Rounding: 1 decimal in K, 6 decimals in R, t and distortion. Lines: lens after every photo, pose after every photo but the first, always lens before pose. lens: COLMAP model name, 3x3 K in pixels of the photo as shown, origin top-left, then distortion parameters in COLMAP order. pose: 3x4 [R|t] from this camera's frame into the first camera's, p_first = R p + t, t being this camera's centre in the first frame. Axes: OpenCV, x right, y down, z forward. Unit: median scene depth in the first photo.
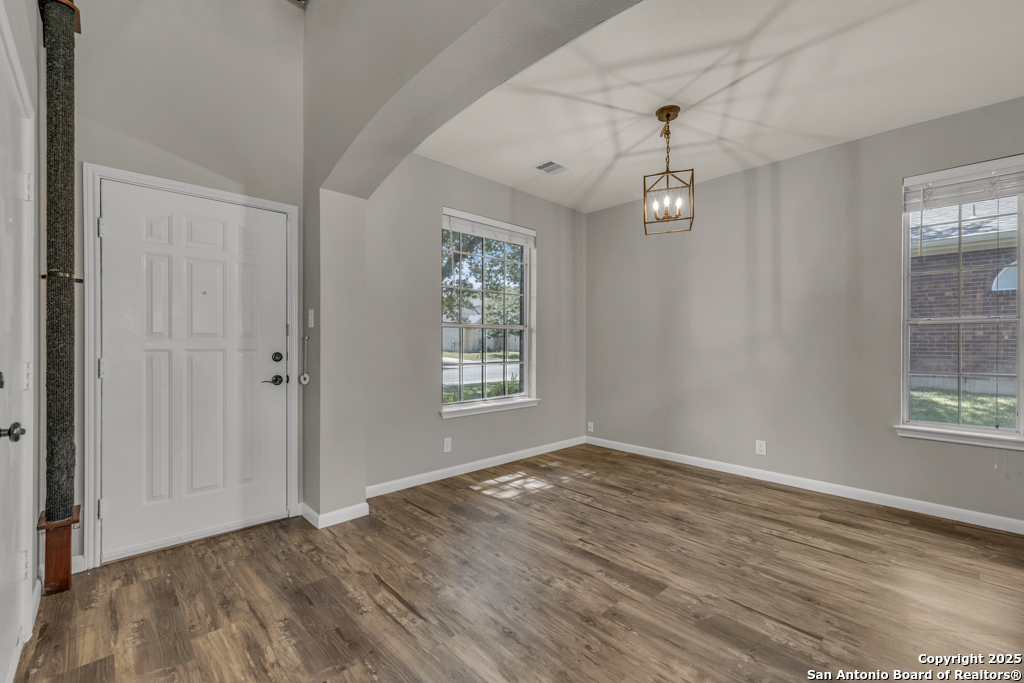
lens RADIAL K [[433.2, 0, 506.8], [0, 433.2, 344.4], [0, 0, 1]] dist [0.002888, 0.000366]
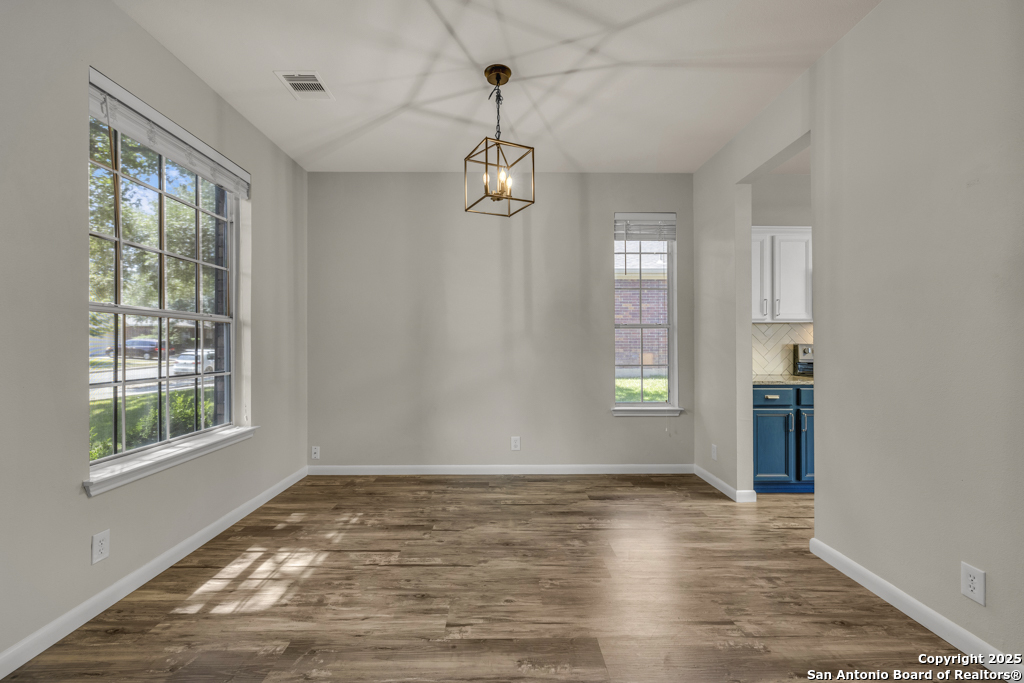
lens RADIAL K [[431.7, 0, 508.4], [0, 431.7, 342.9], [0, 0, 1]] dist [0.002079, 0.000283]
pose [[0.674378, -0.000825, 0.738386, -0.224706], [0.004045, 0.999988, -0.002577, 0.000122], [-0.738376, 0.004725, 0.674373, 0.373776]]
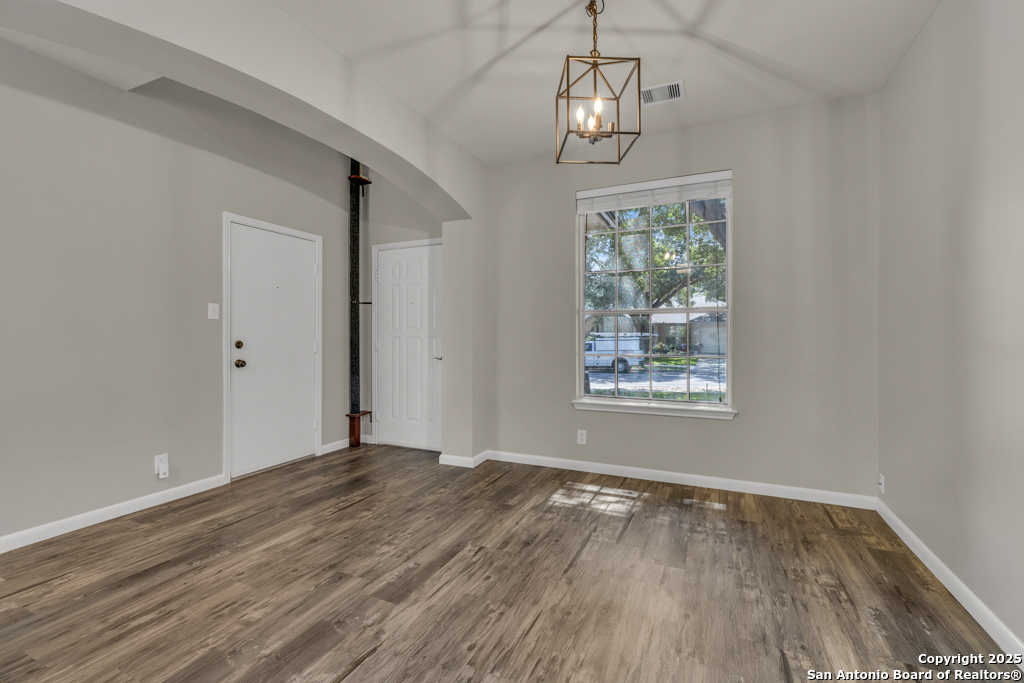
lens RADIAL K [[438.0, 0, 509.4], [0, 438.0, 338.1], [0, 0, 1]] dist [0.001333, 0.000222]
pose [[0.378759, 0.003156, -0.925490, 0.842716], [0.000797, 0.999993, 0.003736, 0.007776], [0.925495, -0.002153, 0.378754, 0.574164]]
